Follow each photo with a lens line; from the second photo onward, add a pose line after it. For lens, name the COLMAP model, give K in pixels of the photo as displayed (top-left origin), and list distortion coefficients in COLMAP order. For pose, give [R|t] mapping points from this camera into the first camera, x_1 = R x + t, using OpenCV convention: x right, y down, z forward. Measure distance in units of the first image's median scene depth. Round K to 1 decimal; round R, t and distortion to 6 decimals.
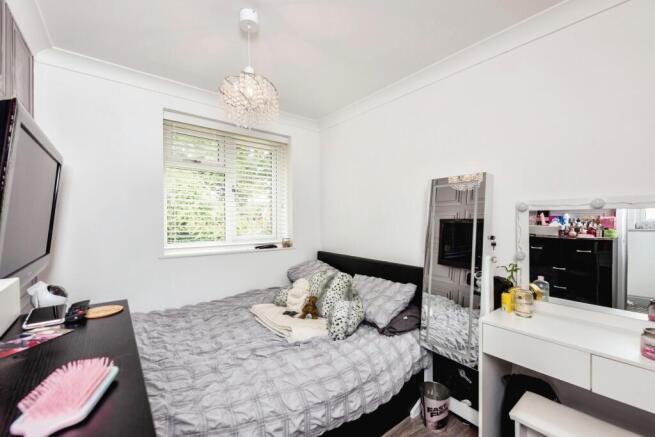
lens RADIAL K [[273.8, 0, 327.5], [0, 273.8, 218.5], [0, 0, 1]] dist [-0.000968, -0.000253]
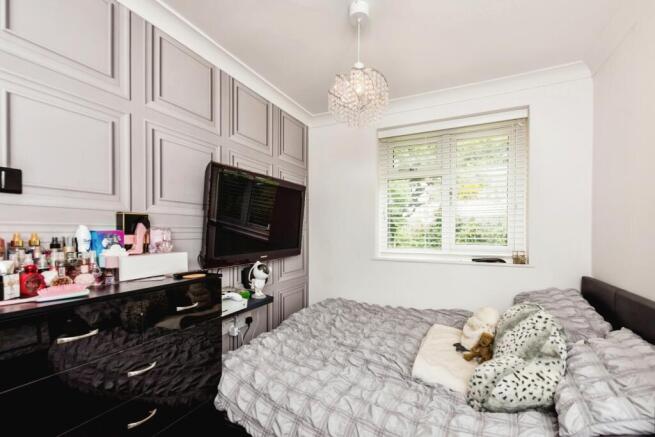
lens RADIAL K [[269.9, 0, 320.3], [0, 269.9, 231.2], [0, 0, 1]] dist [0.000112, -0.000974]
pose [[0.452886, 0.001118, -0.891568, 0.349852], [0.004169, 0.999986, 0.003372, 0.022967], [0.891559, -0.005244, 0.452875, 0.320207]]
